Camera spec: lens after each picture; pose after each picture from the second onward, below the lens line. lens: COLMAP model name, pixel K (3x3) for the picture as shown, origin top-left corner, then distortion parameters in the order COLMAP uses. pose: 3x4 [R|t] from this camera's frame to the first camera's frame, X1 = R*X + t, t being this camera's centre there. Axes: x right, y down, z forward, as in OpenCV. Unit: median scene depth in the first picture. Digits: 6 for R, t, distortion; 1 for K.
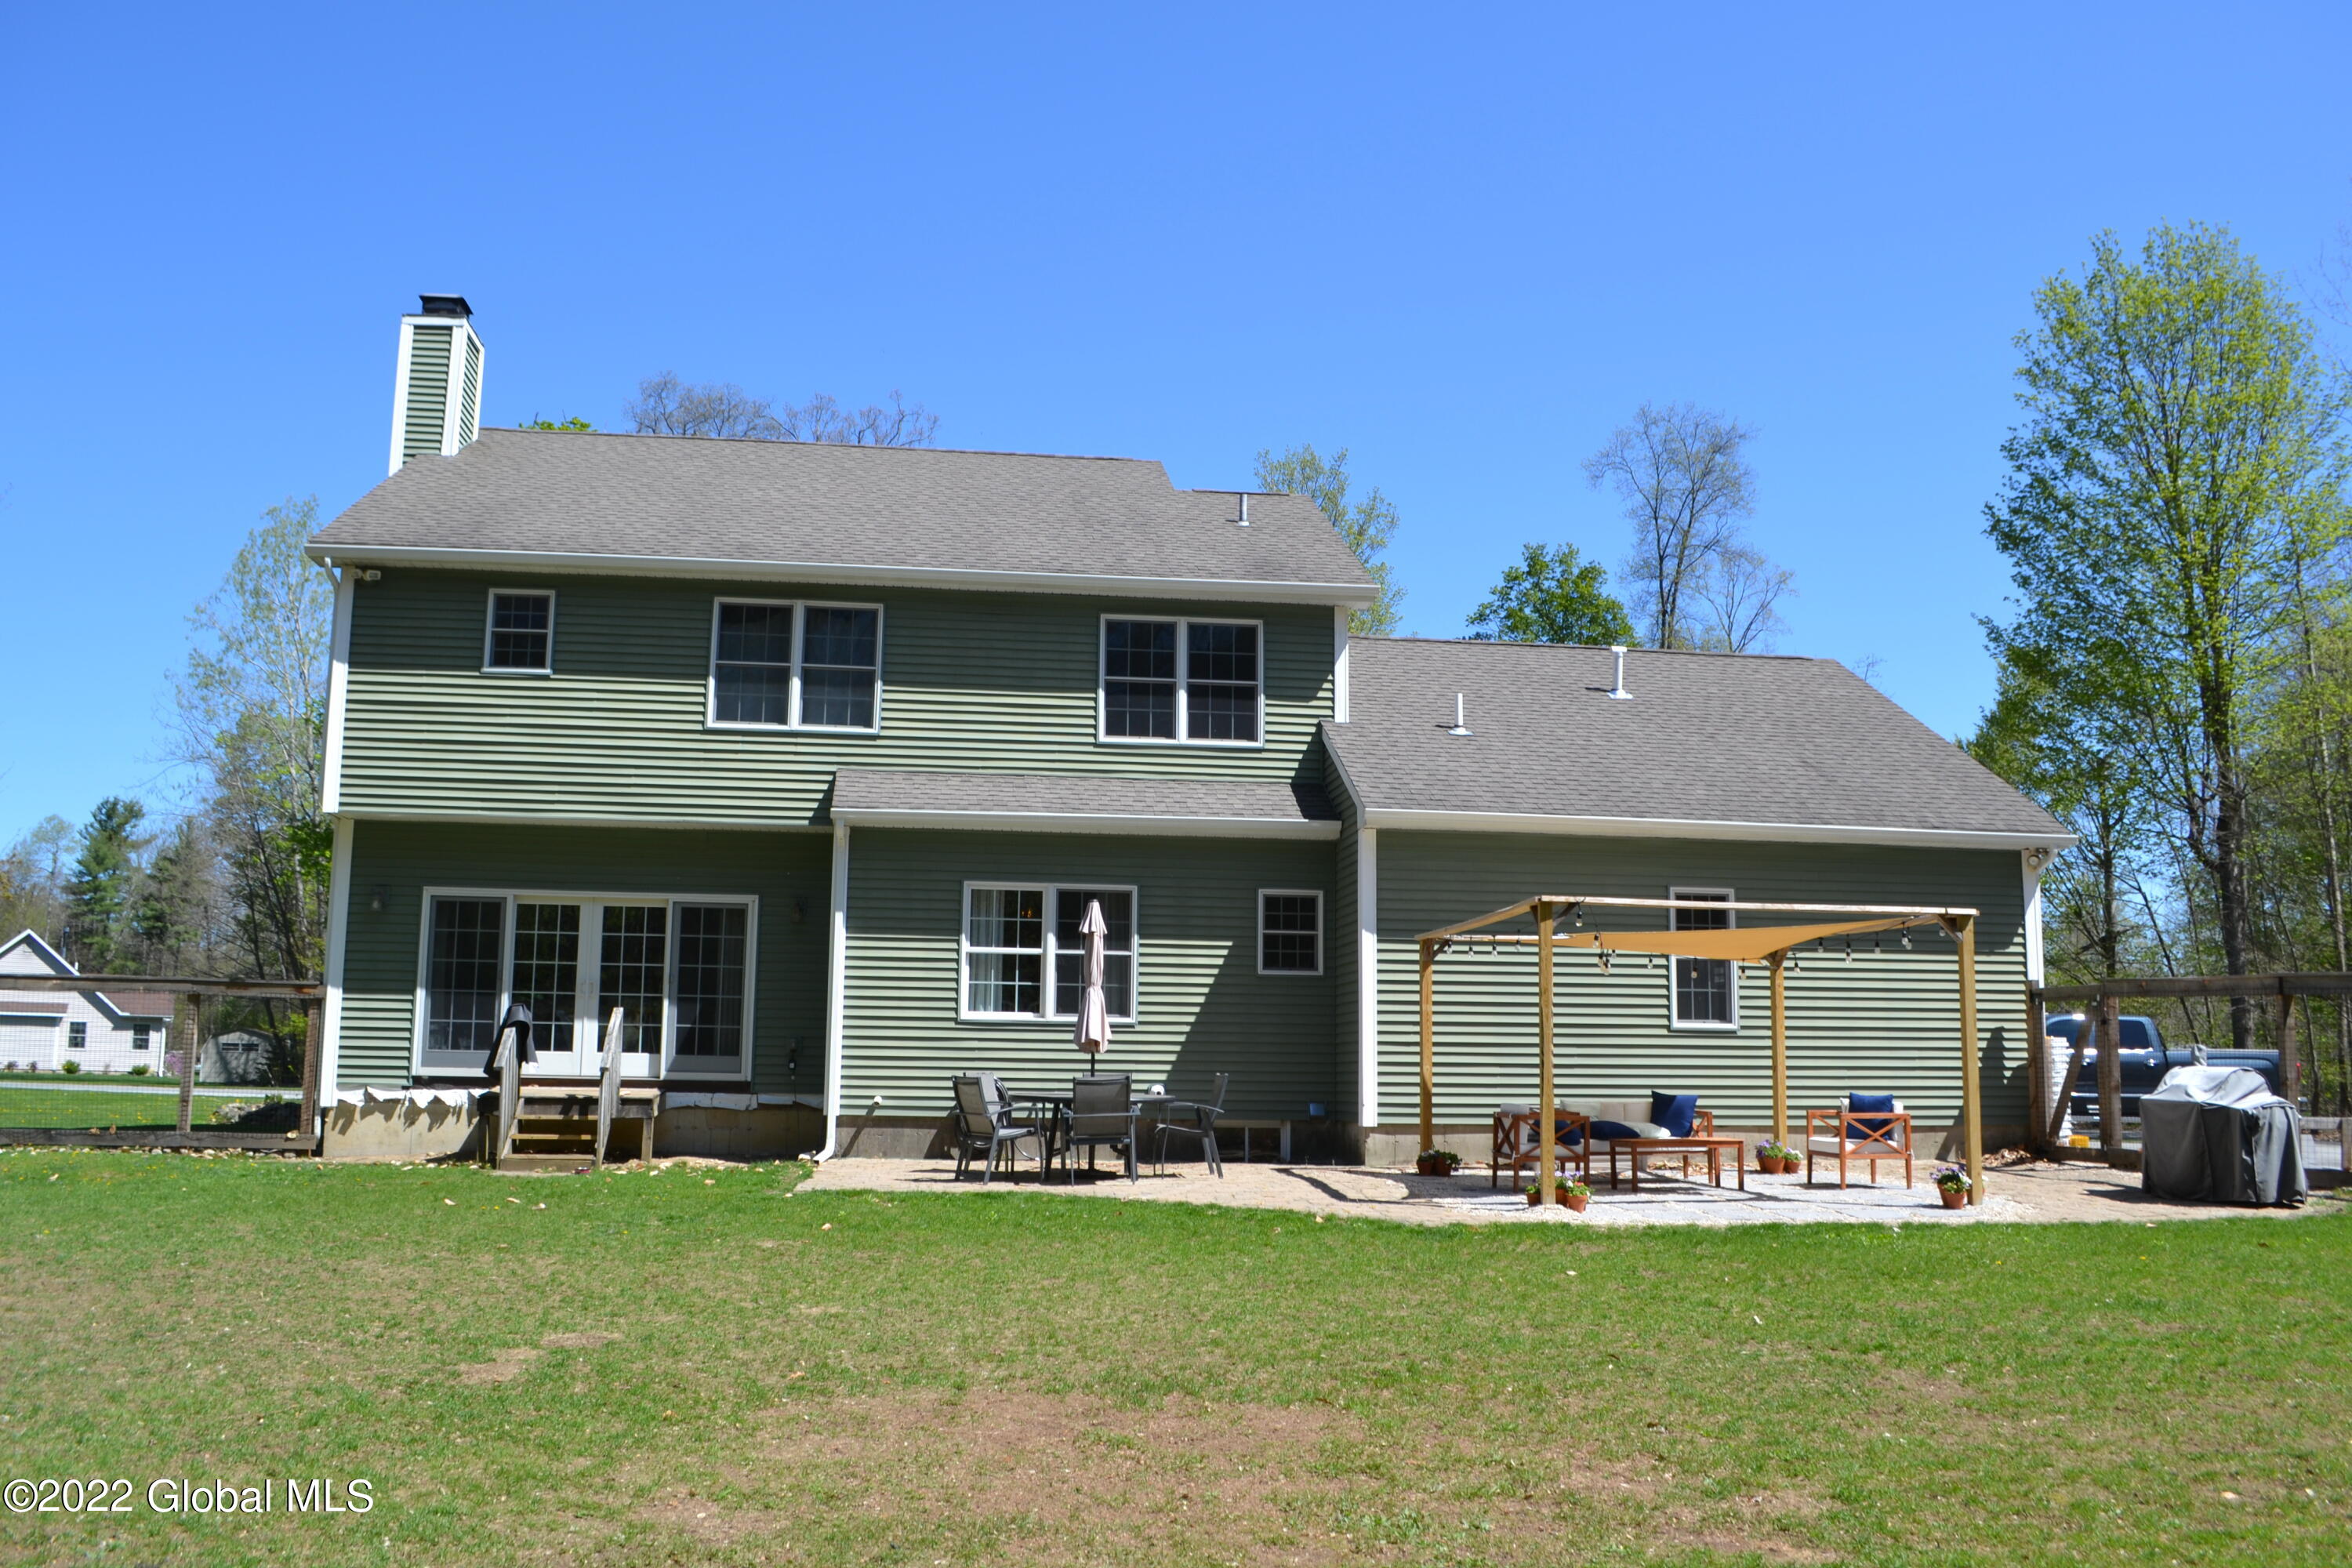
lens RADIAL K [[1888.6, 0, 1174.2], [0, 1888.6, 793.0], [0, 0, 1]] dist [-0.085905, 0.018497]
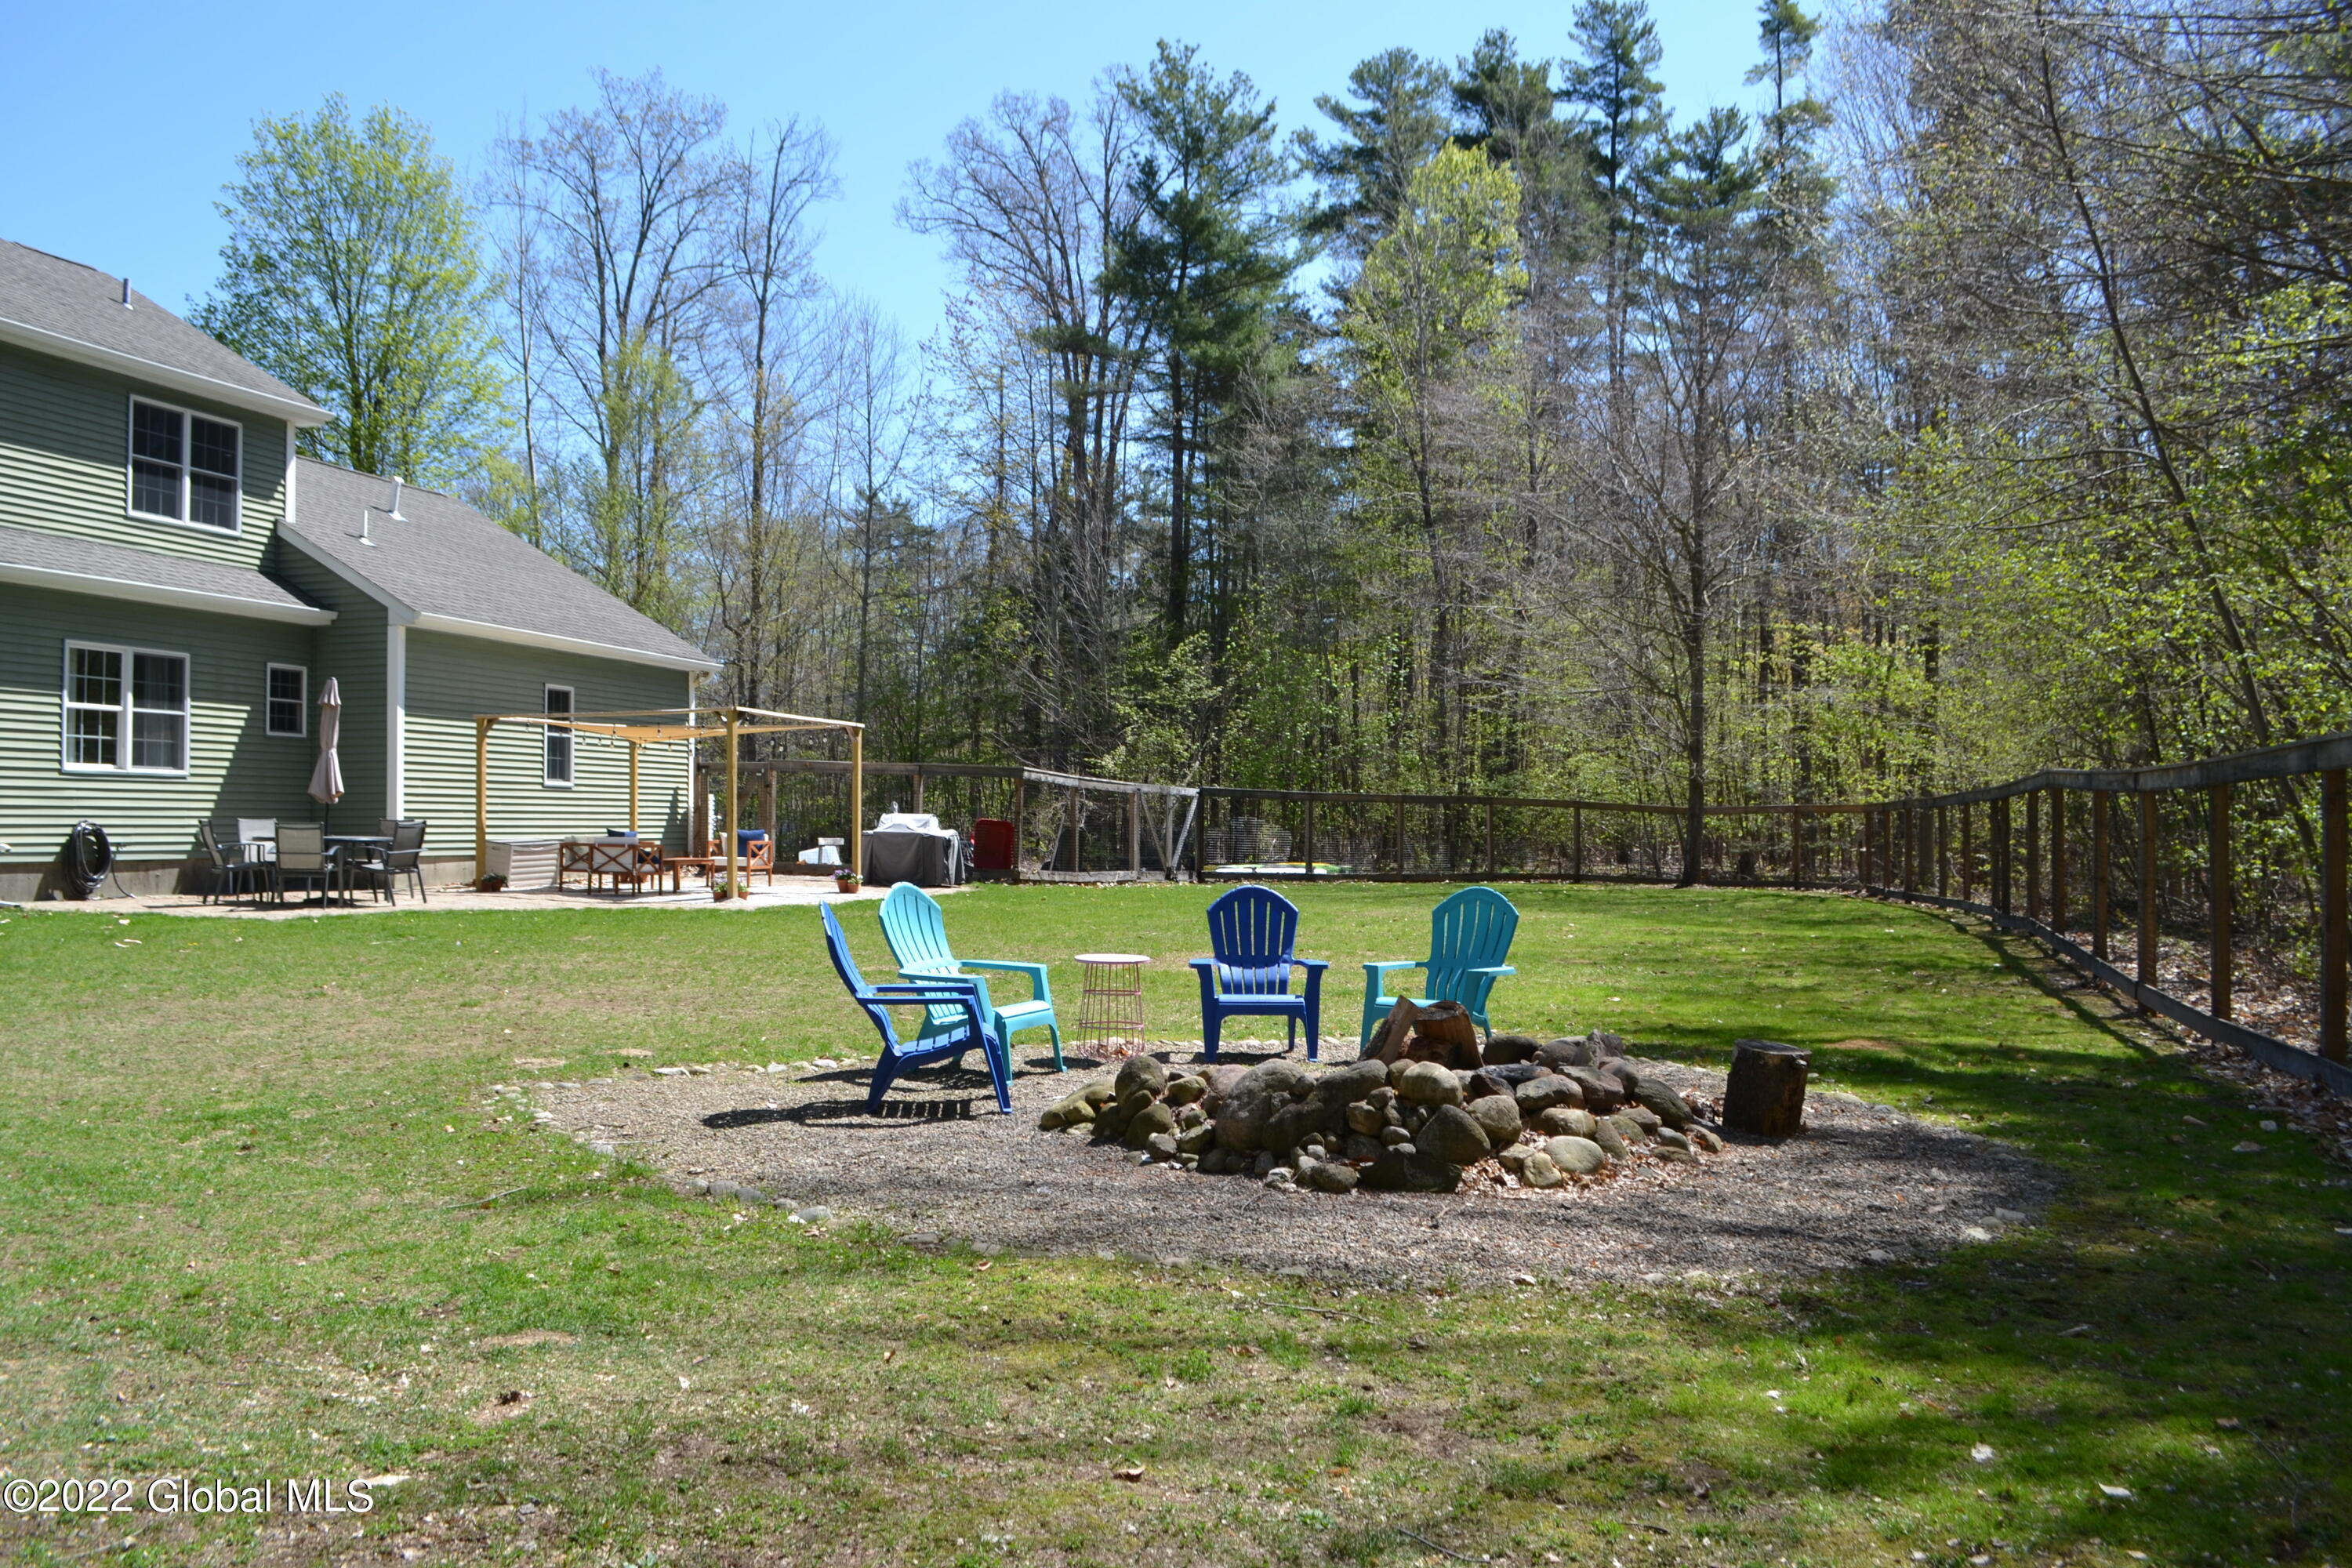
lens RADIAL K [[1888.6, 0, 1199.4], [0, 1888.6, 799.0], [0, 0, 1]] dist [-0.085905, 0.018497]
pose [[0.378752, 0.000793, 0.925498, -0.812640], [-0.133952, 0.989517, 0.053970, -0.005249], [-0.915753, -0.144414, 0.374888, 0.022981]]
